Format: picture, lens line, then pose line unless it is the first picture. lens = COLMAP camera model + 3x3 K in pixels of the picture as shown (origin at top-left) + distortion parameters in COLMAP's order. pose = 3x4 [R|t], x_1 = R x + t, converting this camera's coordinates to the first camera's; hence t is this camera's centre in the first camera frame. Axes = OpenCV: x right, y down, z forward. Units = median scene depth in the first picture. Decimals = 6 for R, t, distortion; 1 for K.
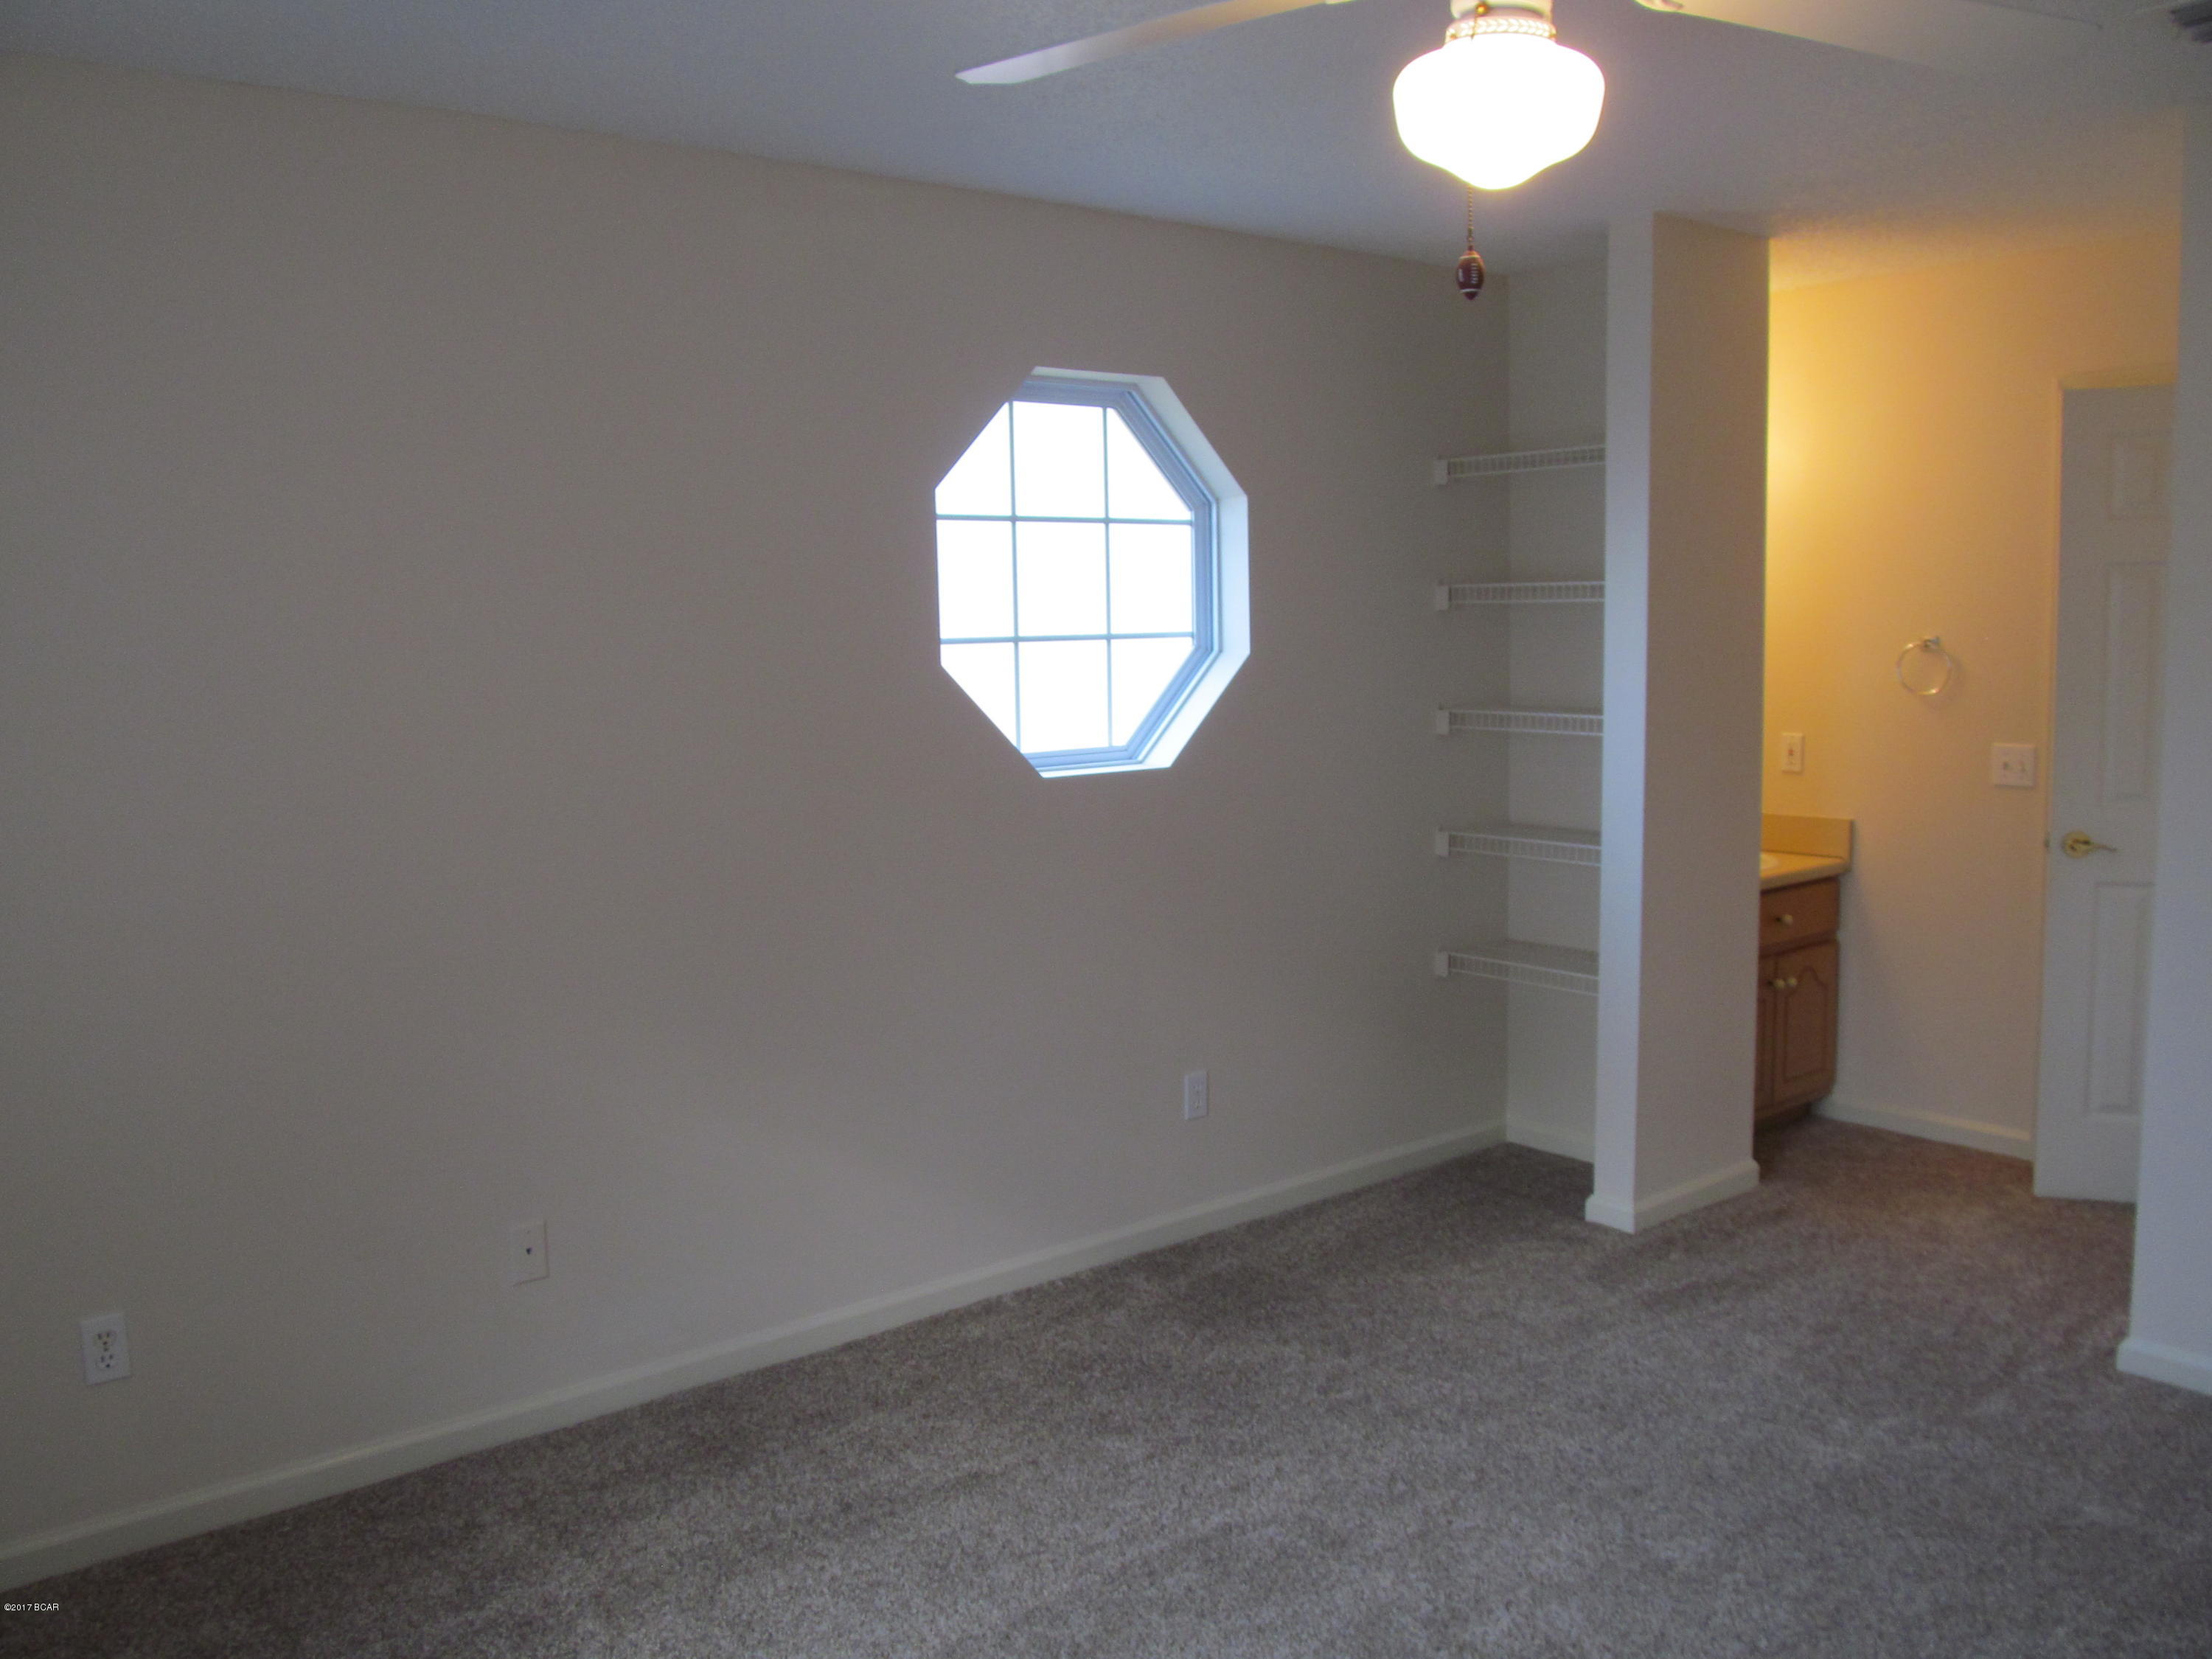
lens RADIAL K [[1836.0, 0, 1106.0], [0, 1836.0, 829.5], [0, 0, 1]] dist [-0.052300, 0.025240]
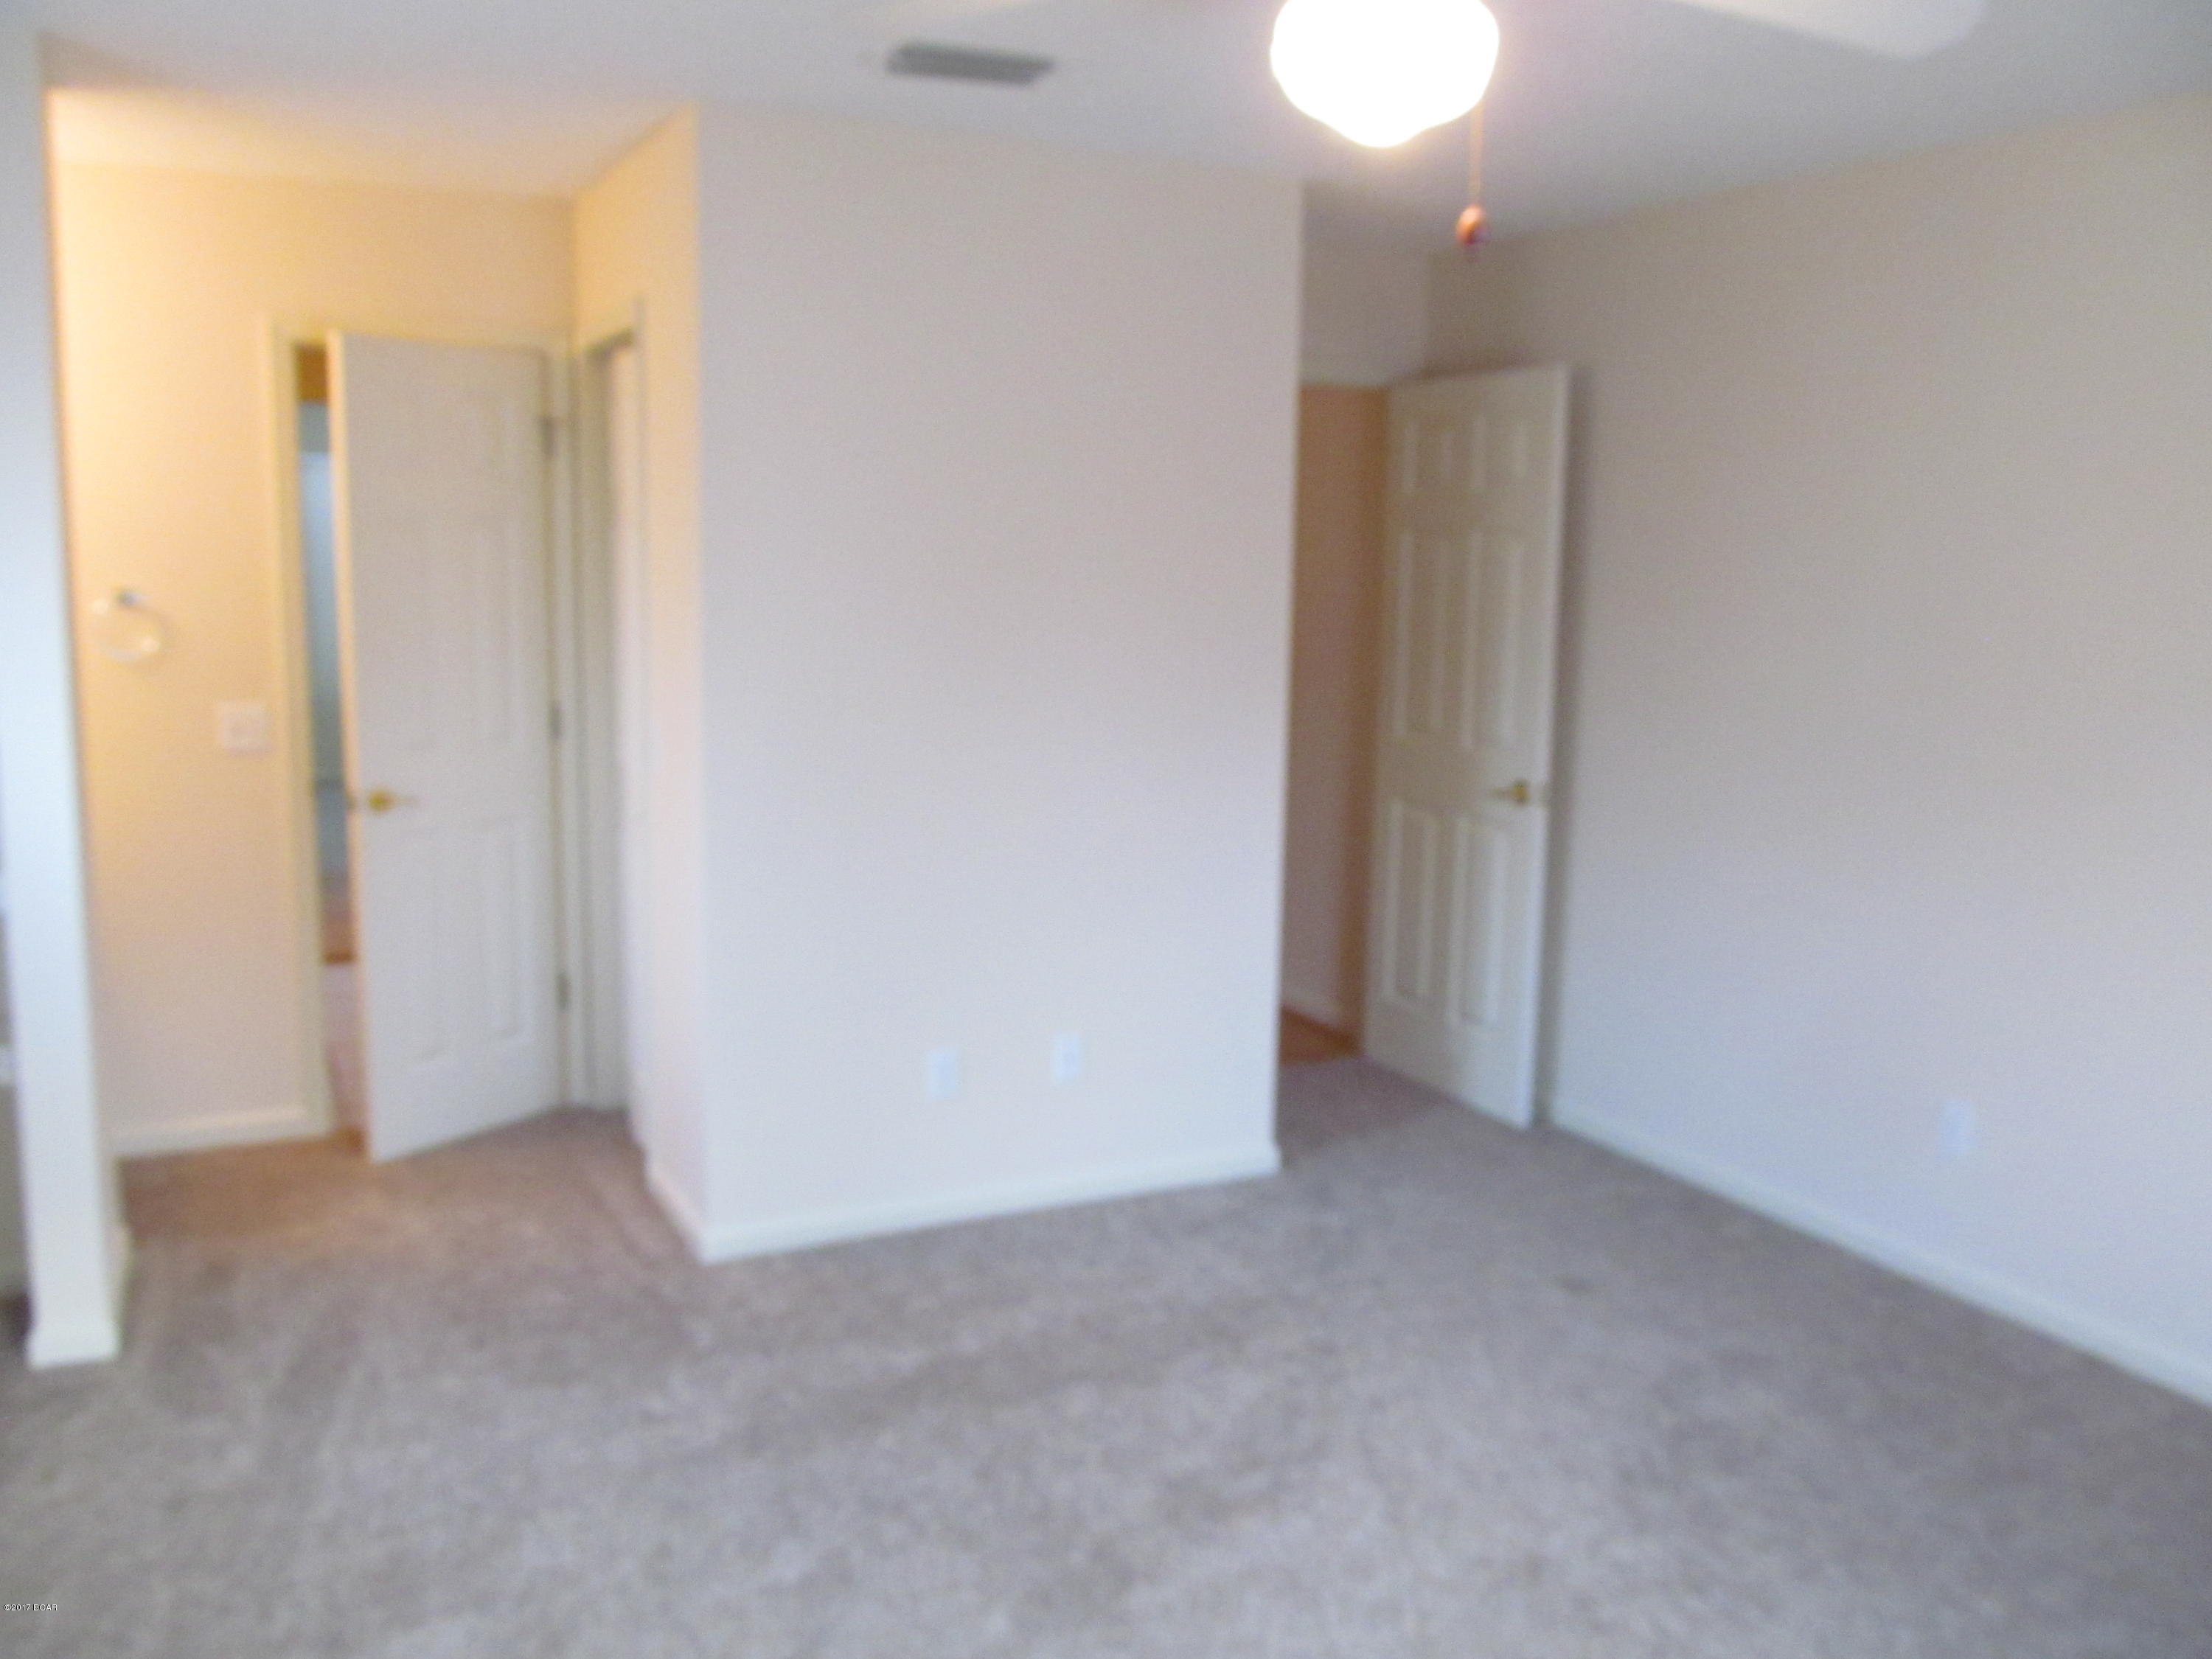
lens RADIAL K [[1836.0, 0, 1106.0], [0, 1836.0, 829.5], [0, 0, 1]] dist [-0.052300, 0.025240]
pose [[0.210901, -0.125623, 0.969402, -0.357554], [0.091033, 0.989922, 0.108477, -0.049713], [-0.973259, 0.065369, 0.220212, 0.411639]]
